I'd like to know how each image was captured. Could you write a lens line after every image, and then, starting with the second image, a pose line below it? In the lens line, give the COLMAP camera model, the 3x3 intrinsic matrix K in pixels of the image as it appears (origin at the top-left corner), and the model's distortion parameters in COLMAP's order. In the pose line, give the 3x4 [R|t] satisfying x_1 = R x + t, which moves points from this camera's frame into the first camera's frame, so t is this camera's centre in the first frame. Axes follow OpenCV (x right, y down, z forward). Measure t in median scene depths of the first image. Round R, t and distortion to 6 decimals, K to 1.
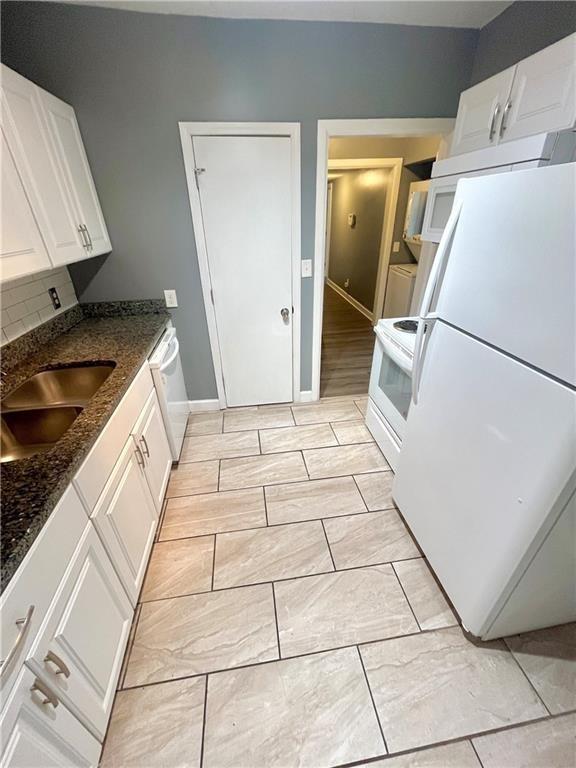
lens RADIAL K [[310.2, 0, 289.1], [0, 310.2, 384.0], [0, 0, 1]] dist [-0.003286, -0.000167]
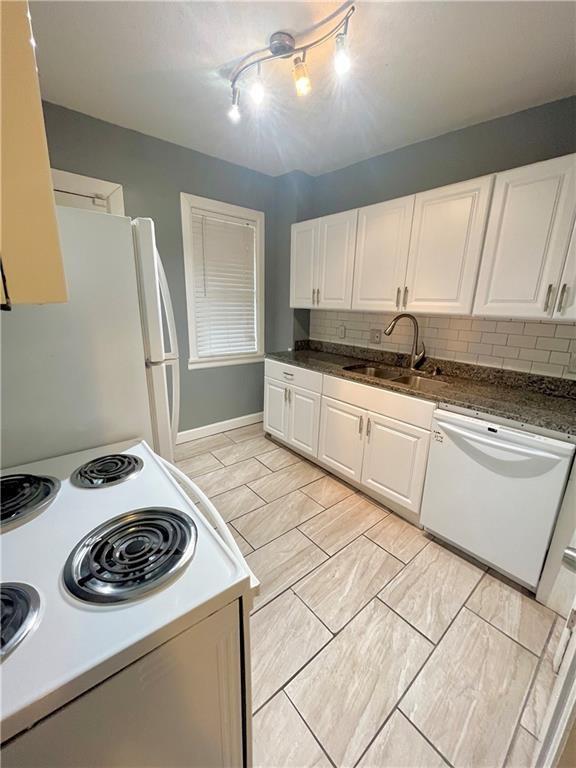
lens RADIAL K [[310.2, 0, 287.3], [0, 310.2, 381.1], [0, 0, 1]] dist [-0.003286, -0.000167]
pose [[-0.854652, 0.122225, -0.504610, 0.431528], [-0.263188, 0.735787, 0.623978, -0.588466], [0.447551, 0.666091, -0.596674, 1.215922]]
